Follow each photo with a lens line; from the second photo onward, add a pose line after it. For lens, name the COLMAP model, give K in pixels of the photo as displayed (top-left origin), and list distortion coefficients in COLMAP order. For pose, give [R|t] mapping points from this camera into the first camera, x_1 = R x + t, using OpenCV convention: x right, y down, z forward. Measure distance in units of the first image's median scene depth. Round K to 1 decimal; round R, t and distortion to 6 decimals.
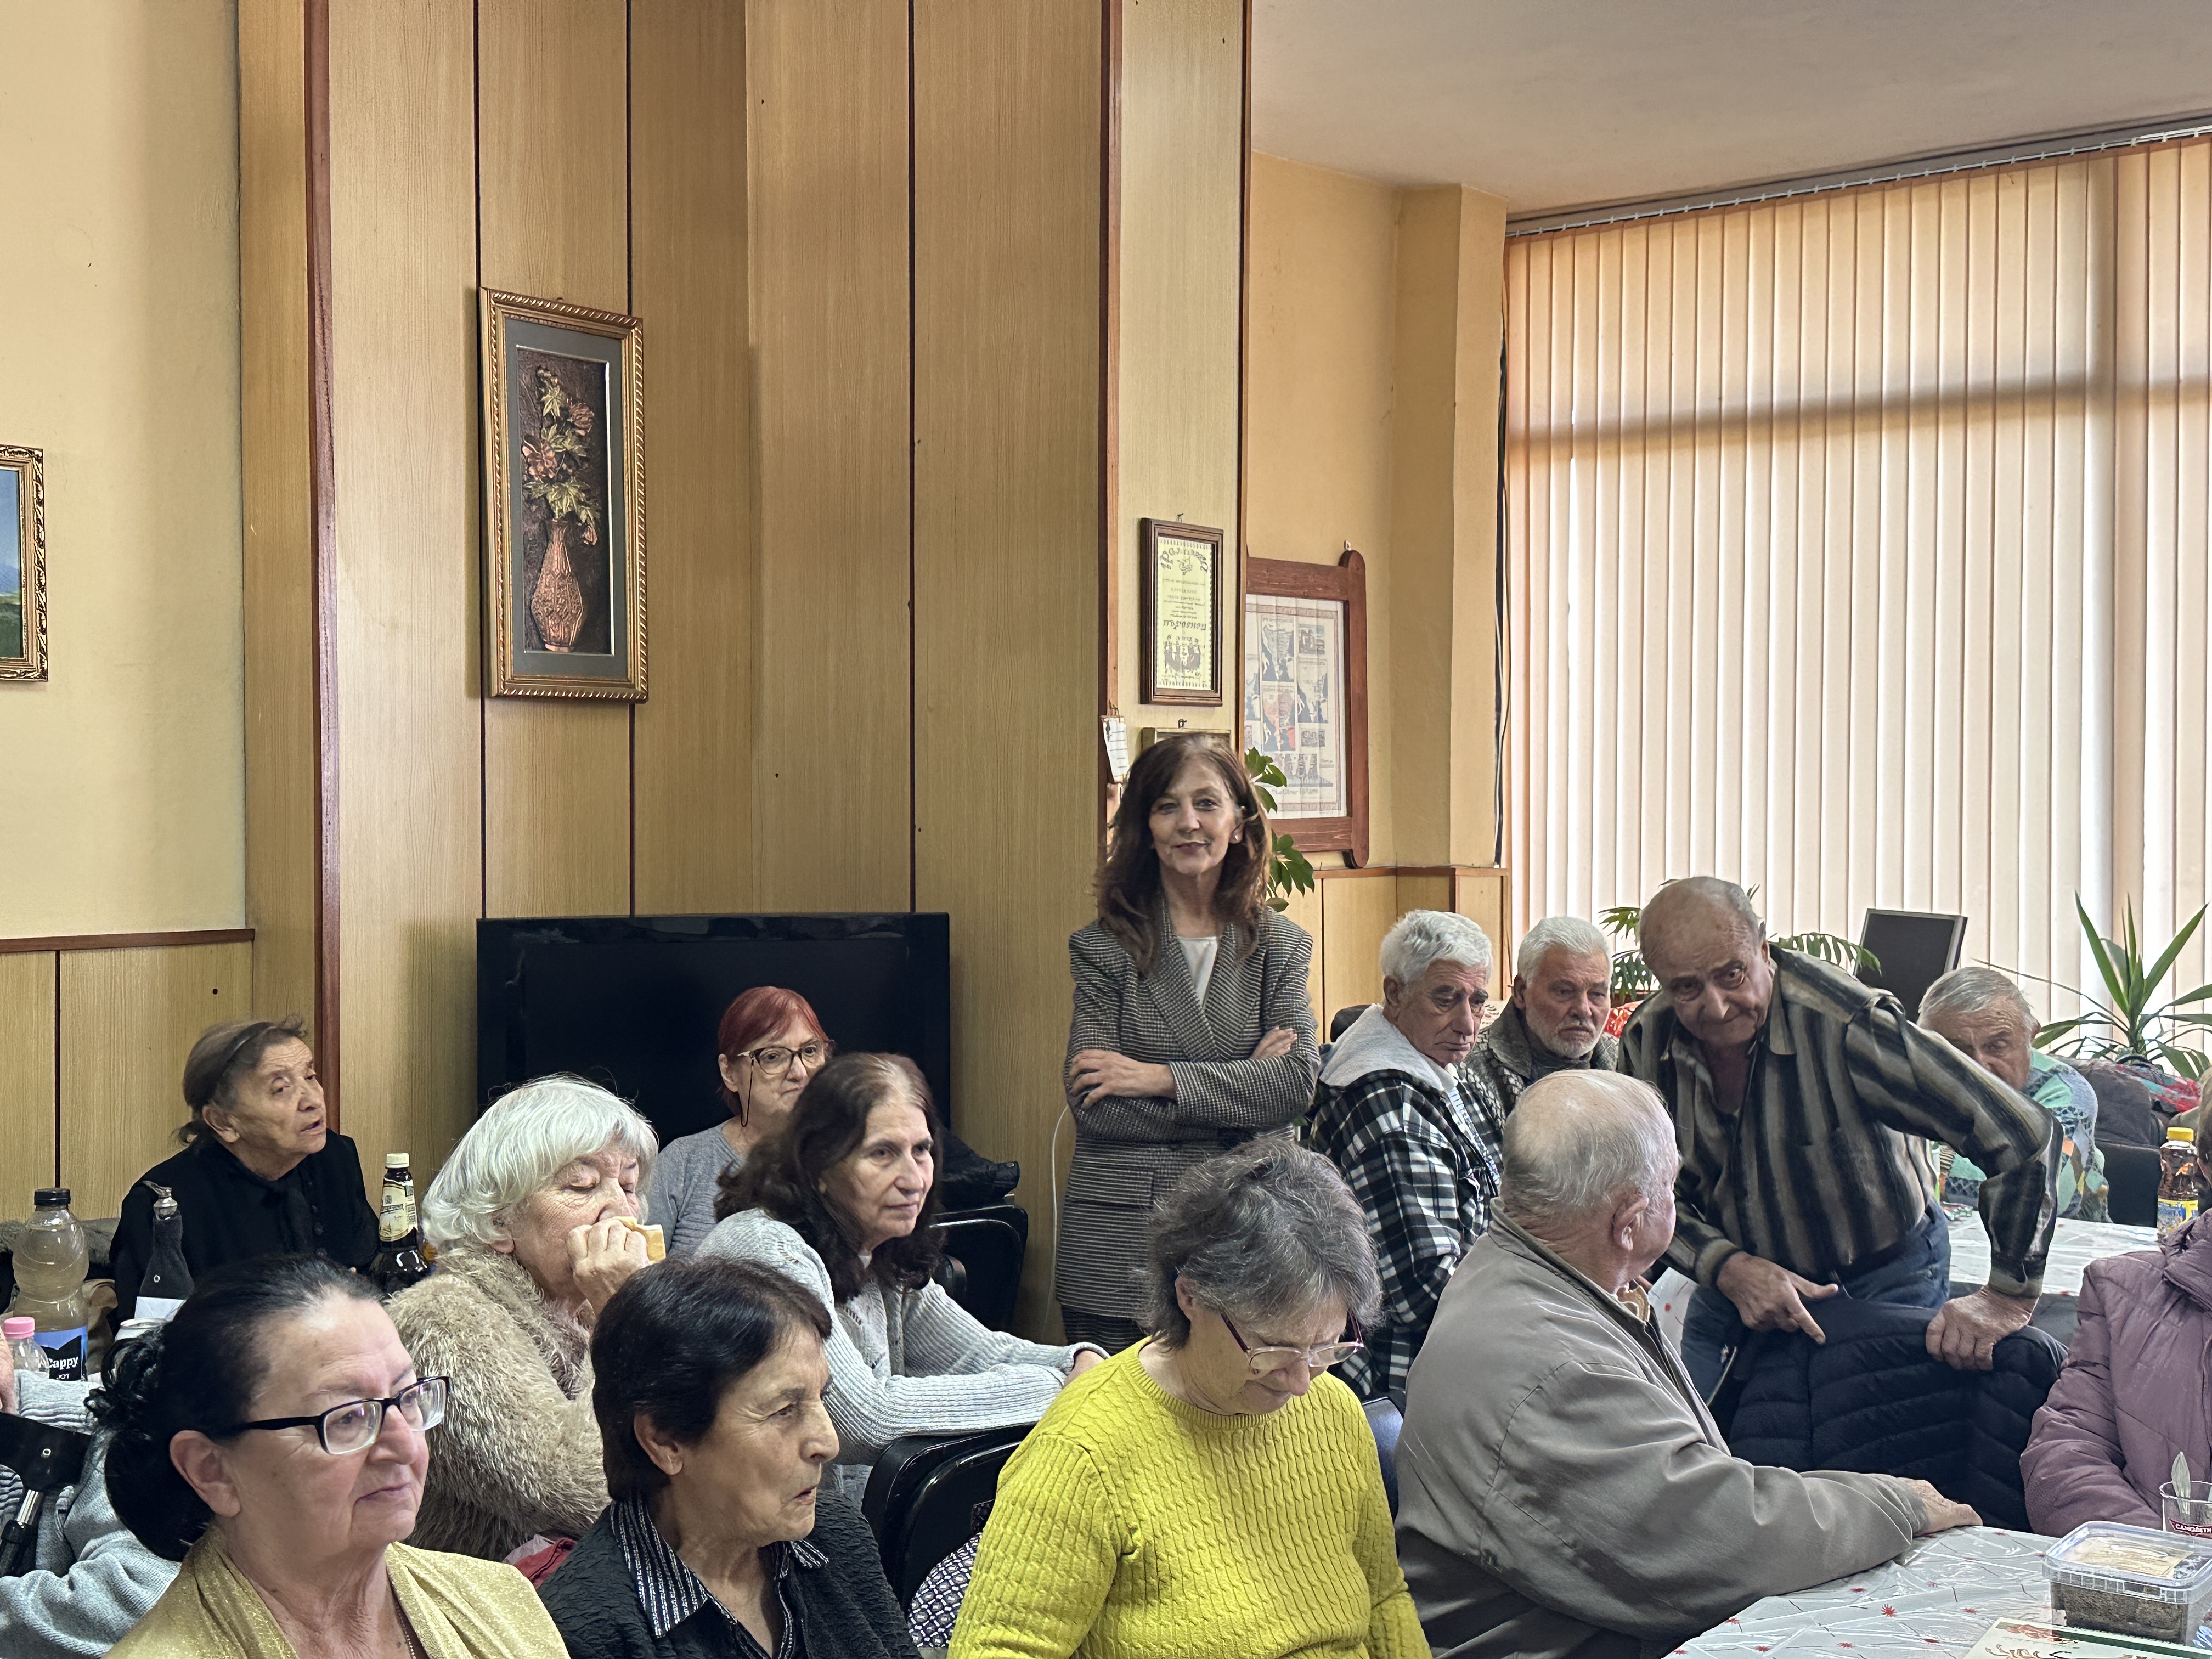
lens RADIAL K [[2573.0, 0, 1098.4], [0, 2573.0, 849.0], [0, 0, 1]] dist [0.091313, 0.000000]
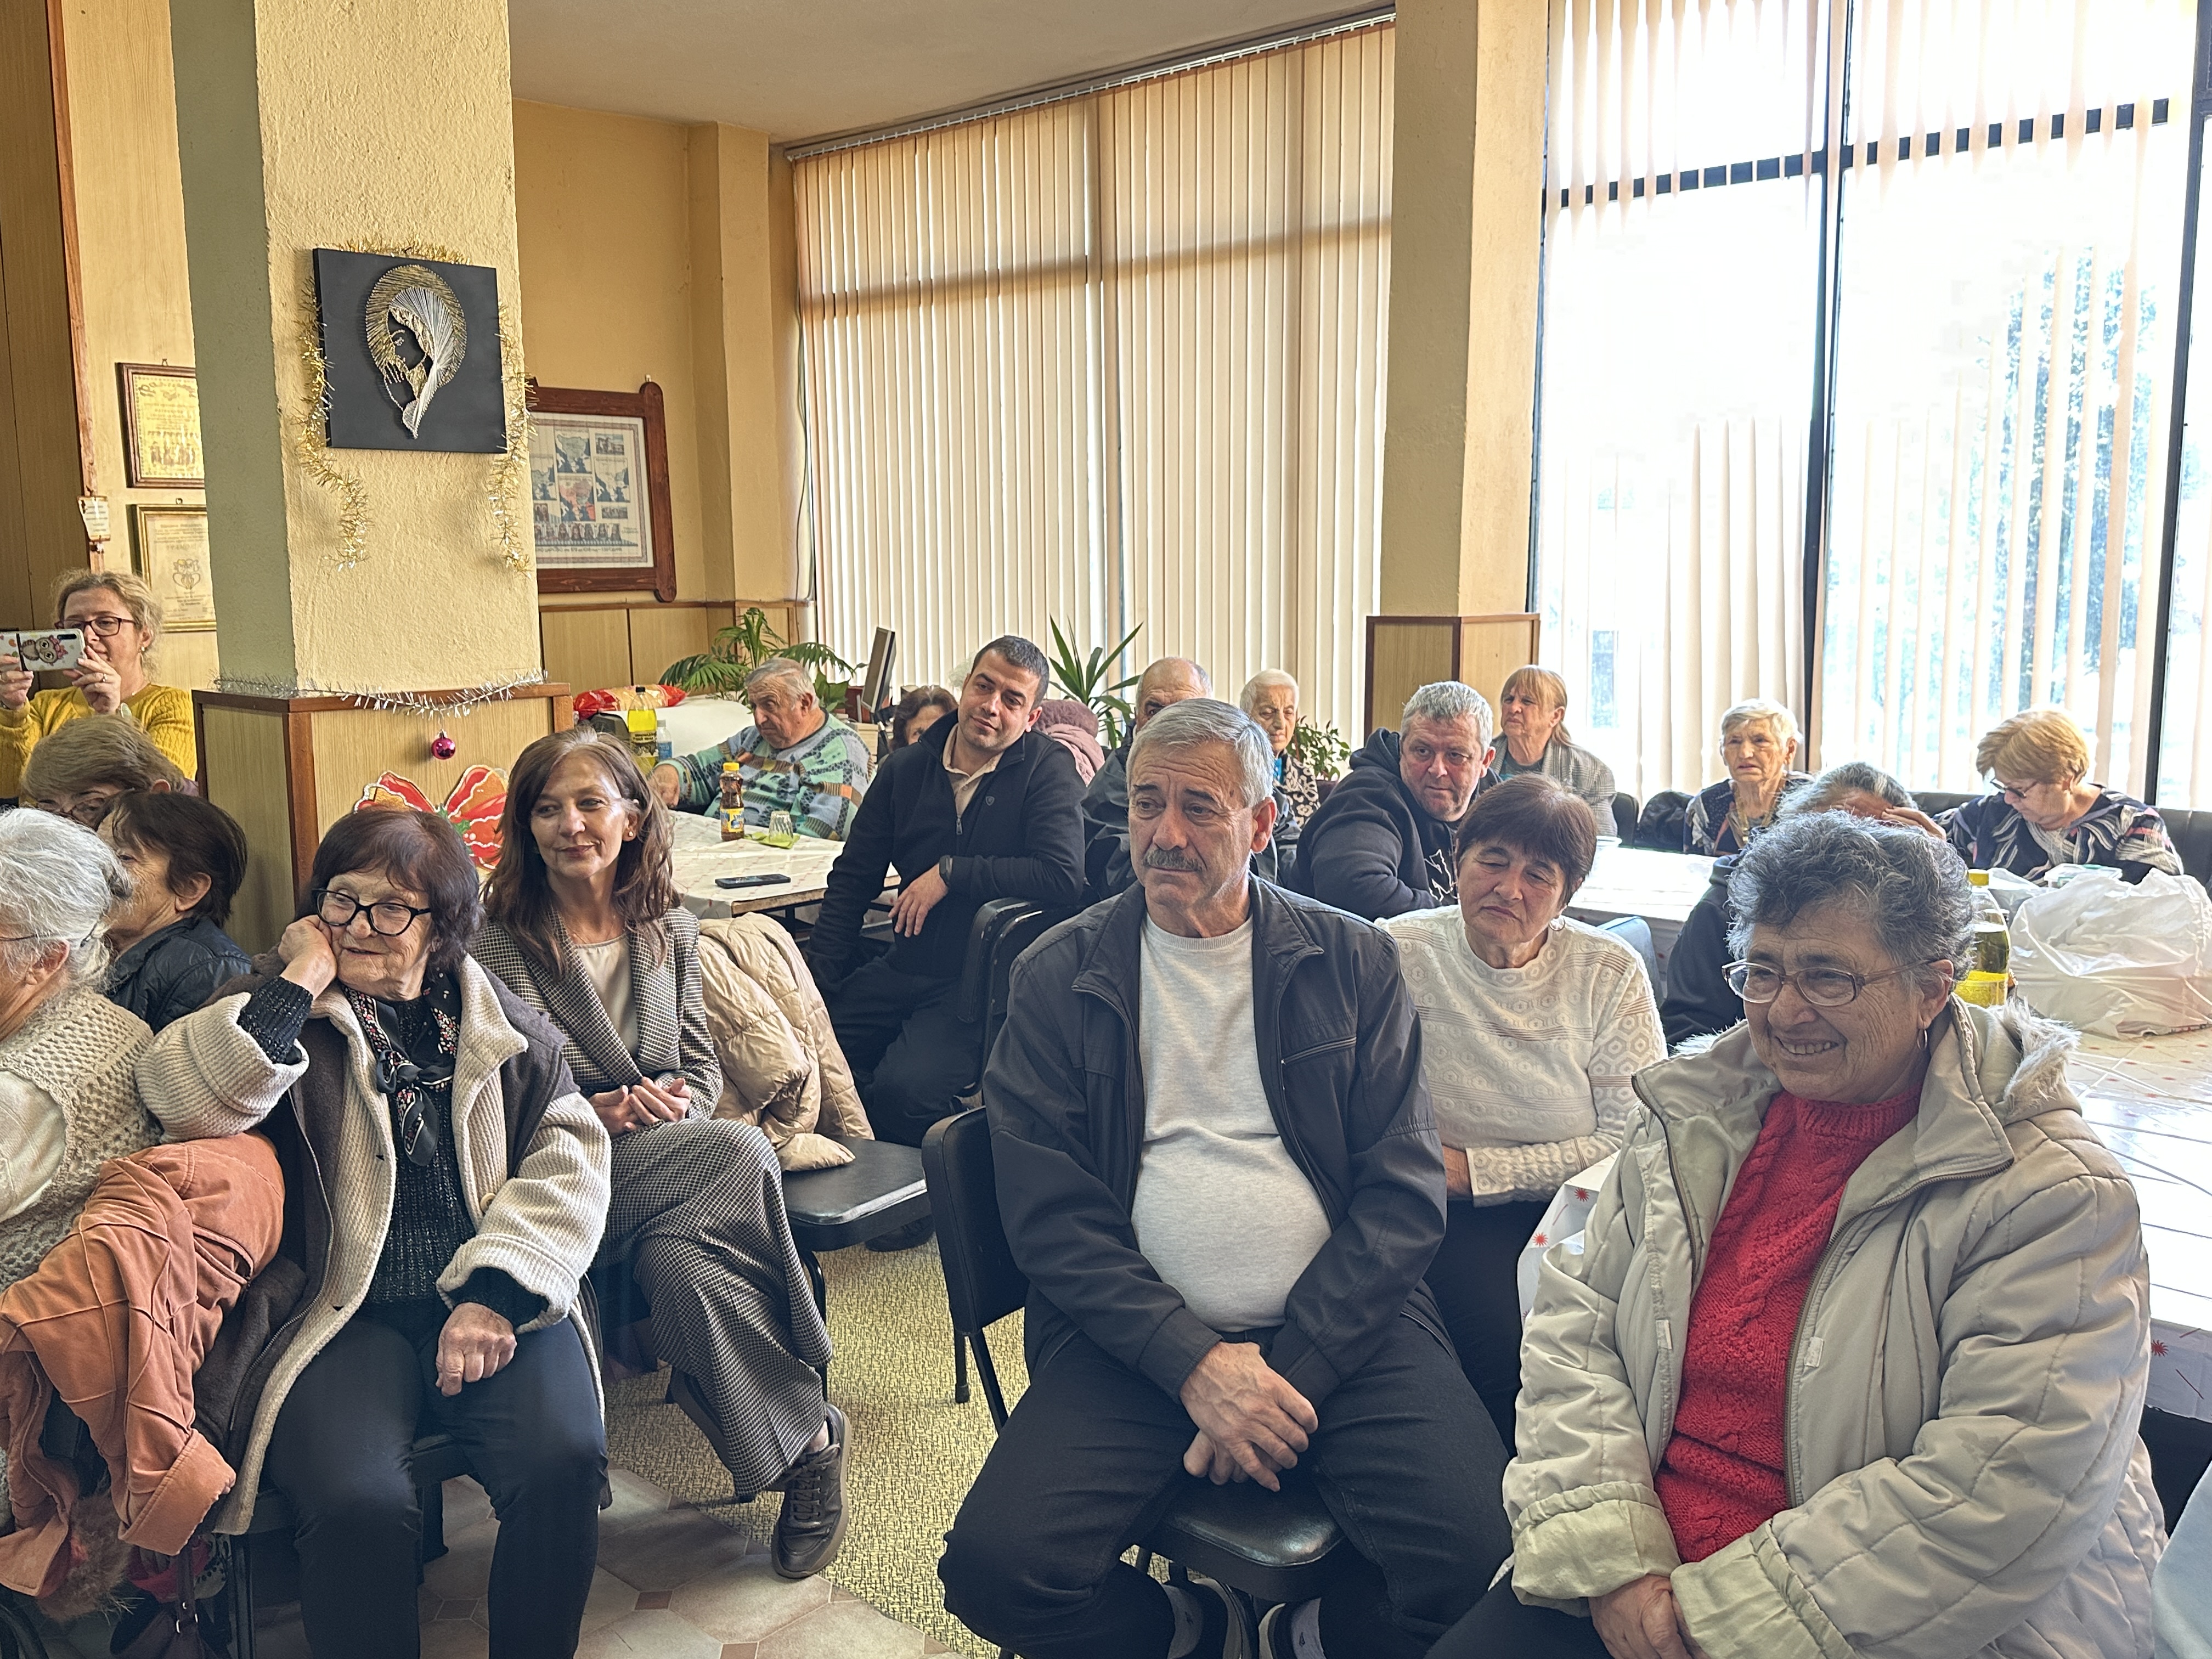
lens RADIAL K [[1784.9, 0, 1107.5], [0, 1784.9, 818.6], [0, 0, 1]] dist [-0.012474, -0.005592]
pose [[0.998393, 0.006485, -0.056304, 0.424820], [0.000515, 0.992353, 0.123435, 0.004650], [0.056674, -0.123266, 0.990754, -0.010607]]
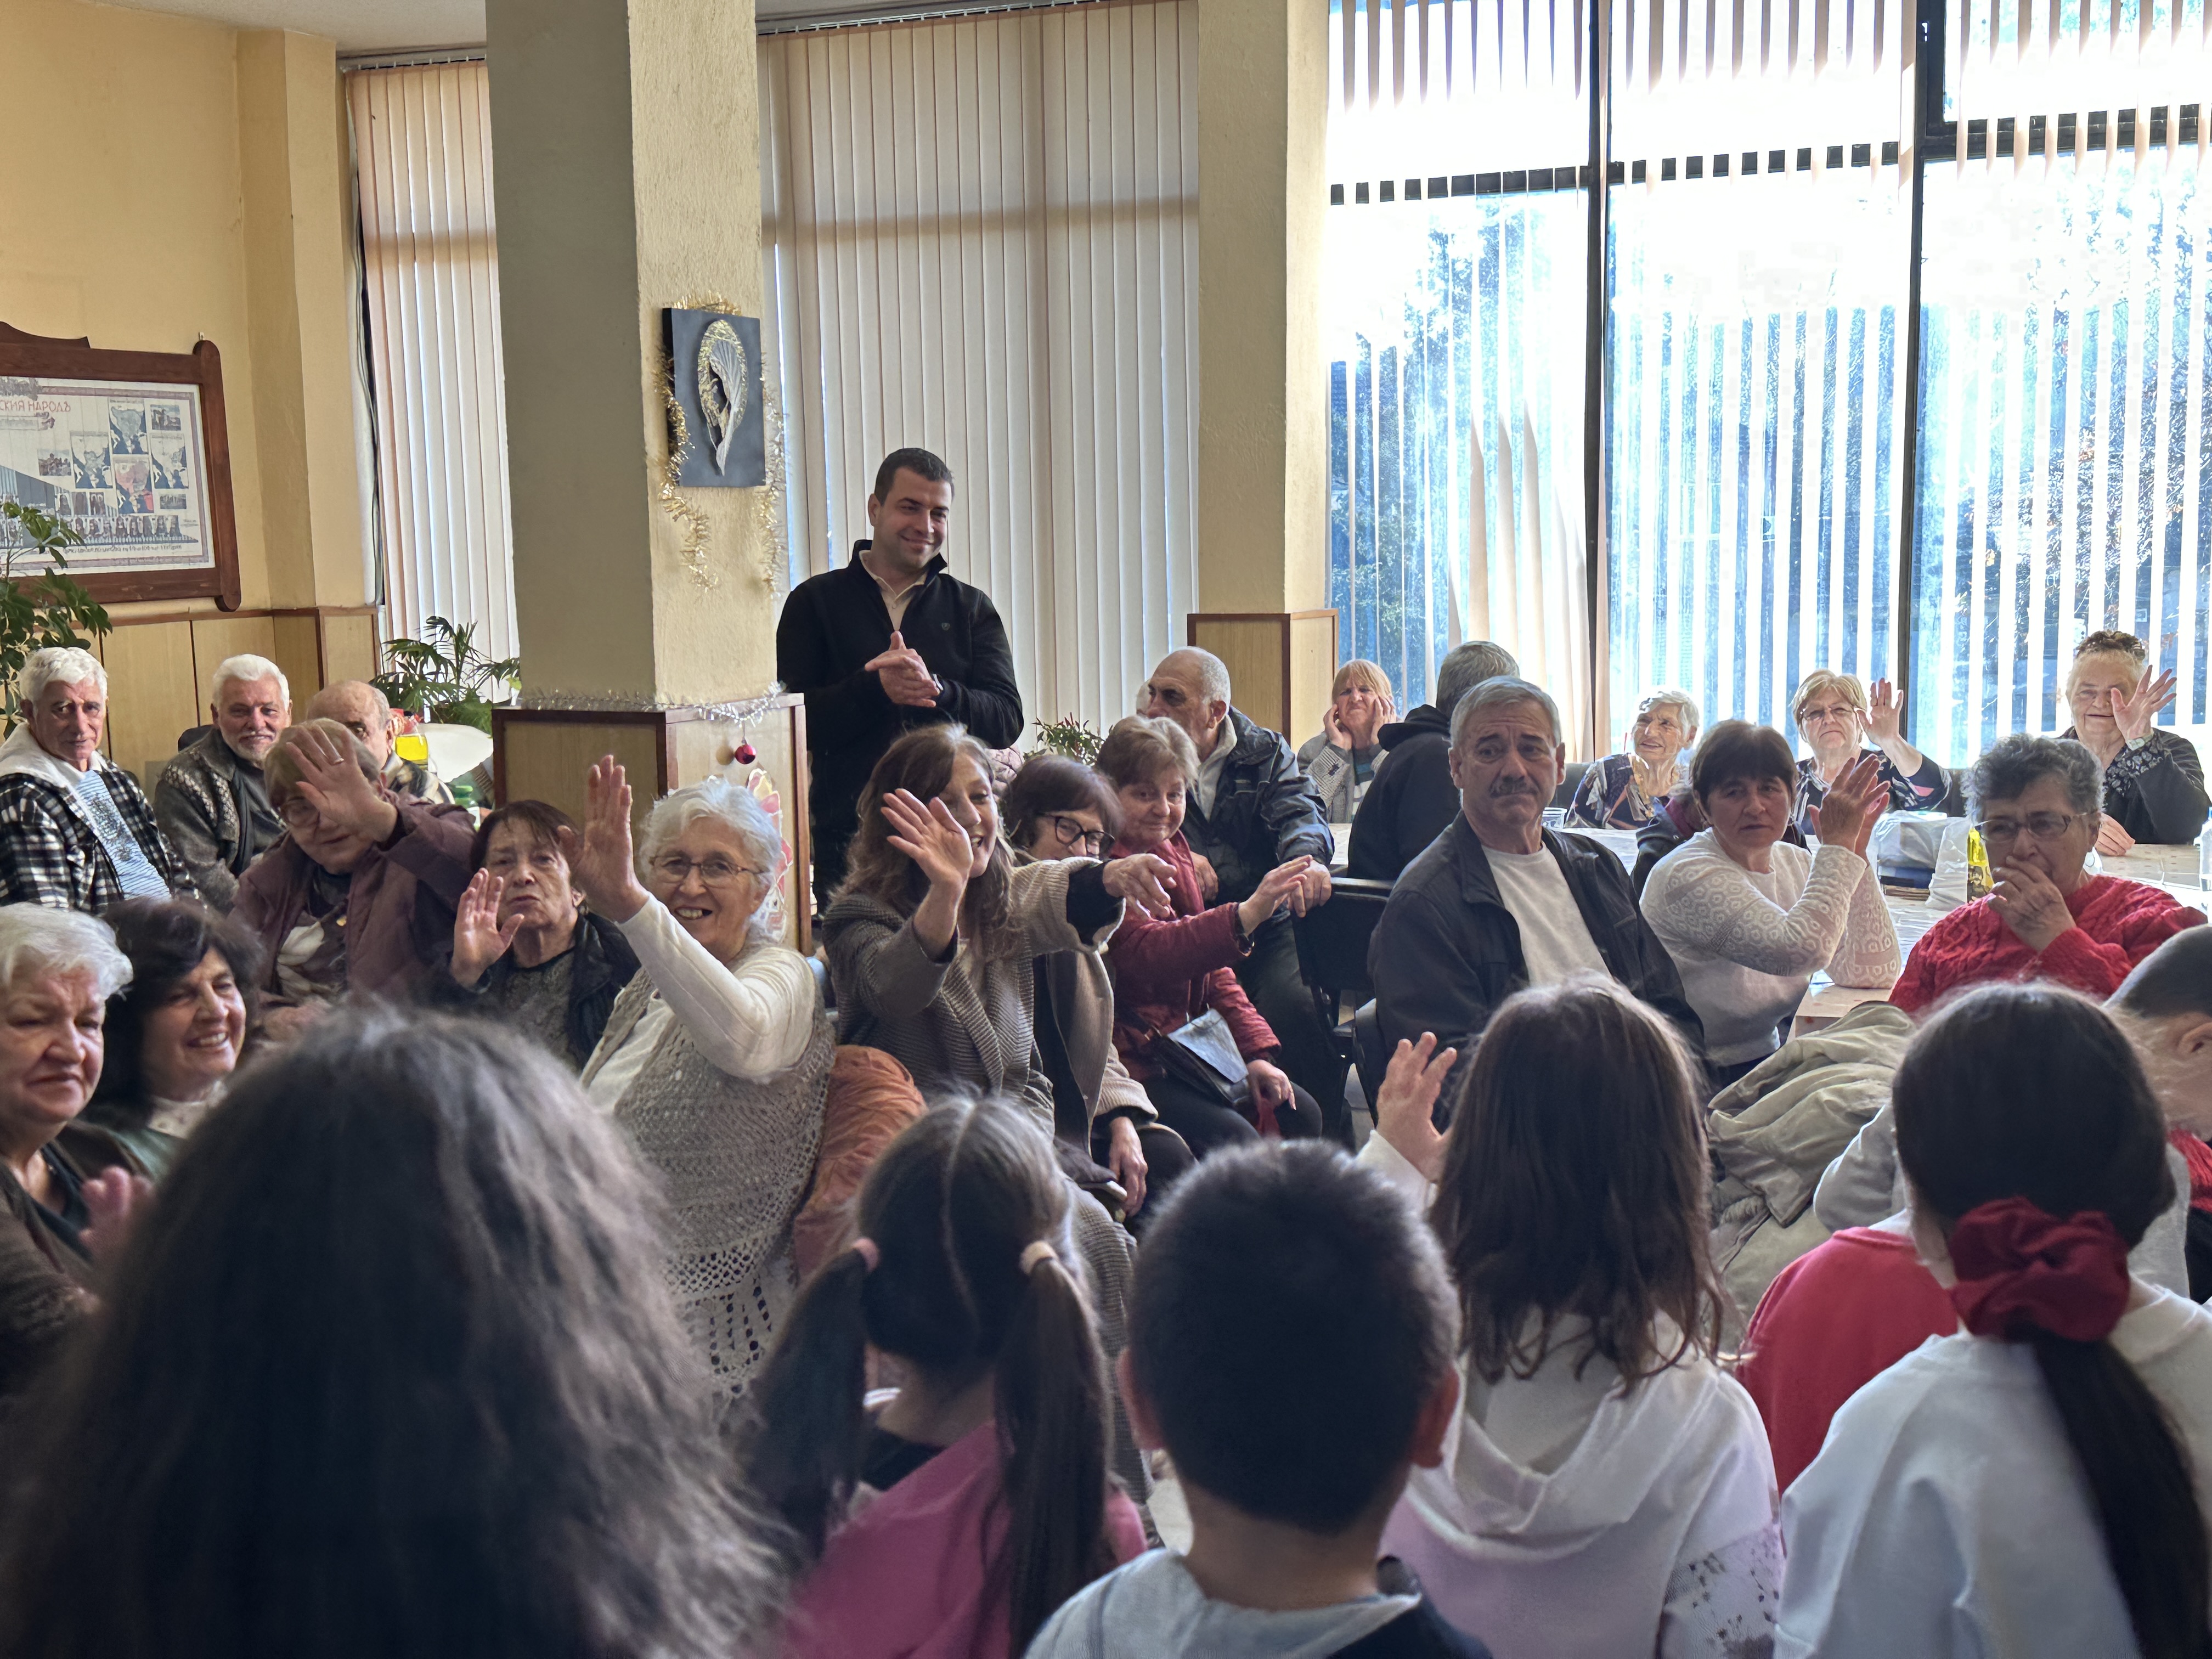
lens RADIAL K [[2512.6, 0, 1095.2], [0, 2512.6, 811.5], [0, 0, 1]] dist [0.053712, 0.000000]
pose [[0.965151, -0.043170, 0.258107, 0.187451], [0.017830, 0.994855, 0.099726, -0.010011], [-0.261084, -0.091648, 0.960956, -0.246572]]
